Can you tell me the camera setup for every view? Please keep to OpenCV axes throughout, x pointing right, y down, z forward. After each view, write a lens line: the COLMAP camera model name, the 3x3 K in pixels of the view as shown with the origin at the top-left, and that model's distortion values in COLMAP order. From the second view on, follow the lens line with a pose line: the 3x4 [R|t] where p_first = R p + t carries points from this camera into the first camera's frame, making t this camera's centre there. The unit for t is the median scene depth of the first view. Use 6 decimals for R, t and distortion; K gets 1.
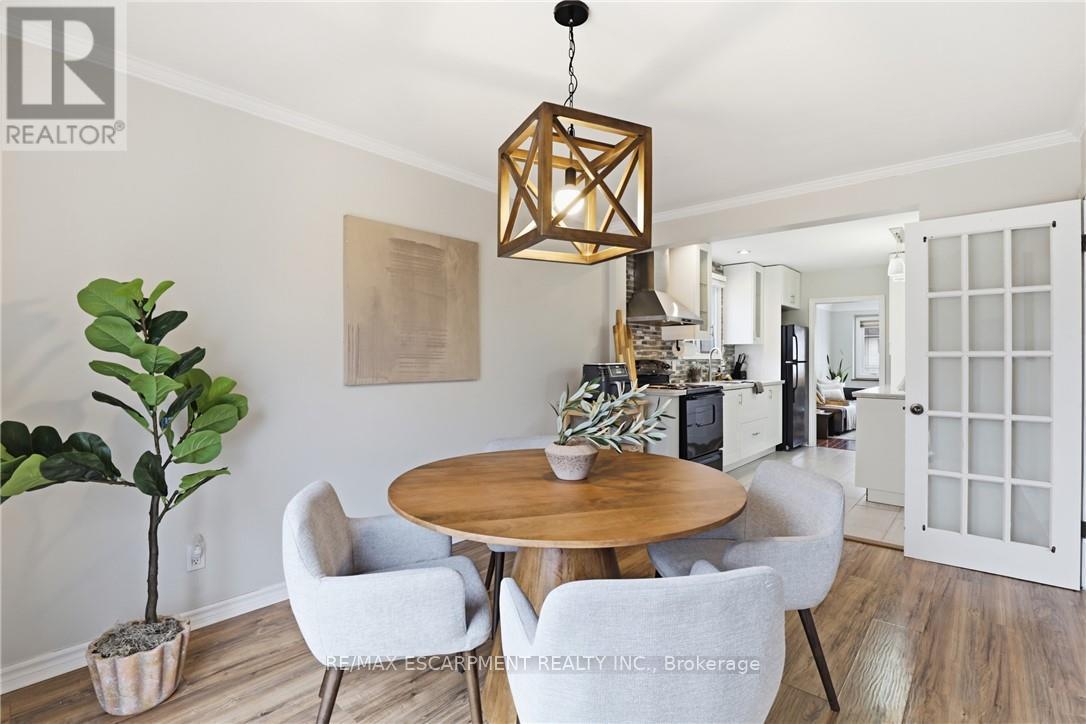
lens RADIAL K [[497.6, 0, 553.1], [0, 497.6, 358.7], [0, 0, 1]] dist [-0.029909, 0.000874]
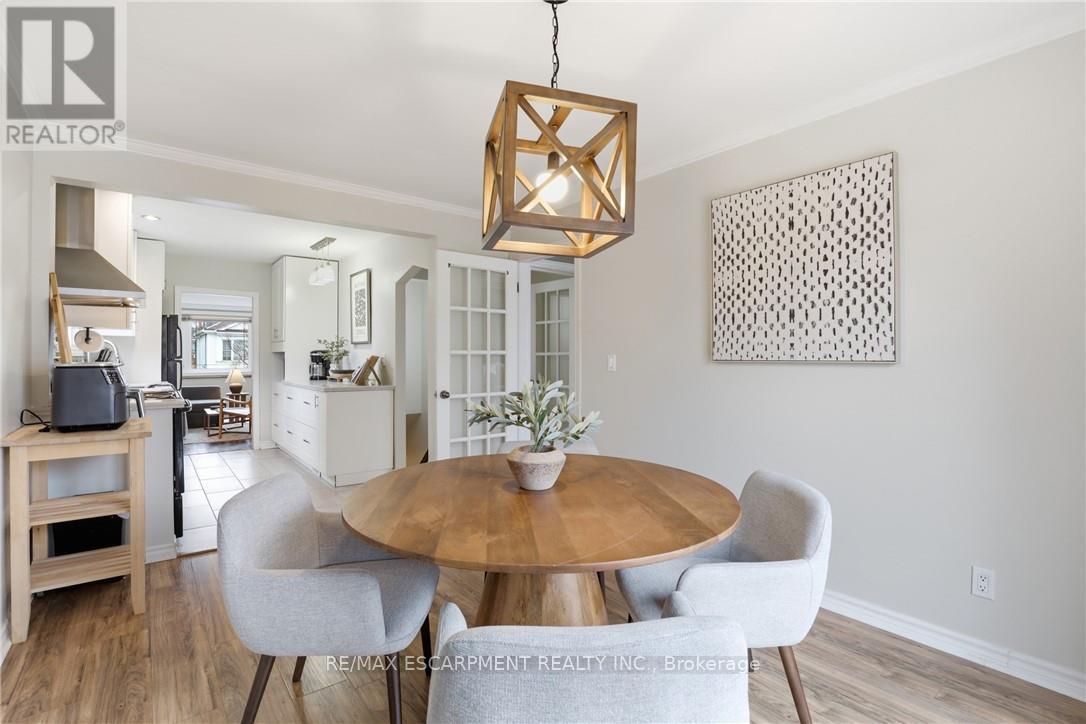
lens RADIAL K [[497.6, 0, 553.1], [0, 497.6, 358.7], [0, 0, 1]] dist [-0.029909, 0.000874]
pose [[0.163260, -0.008782, 0.986544, -0.524833], [-0.000944, 0.999959, 0.009058, -0.003482], [-0.986583, -0.002410, 0.163245, 0.502180]]
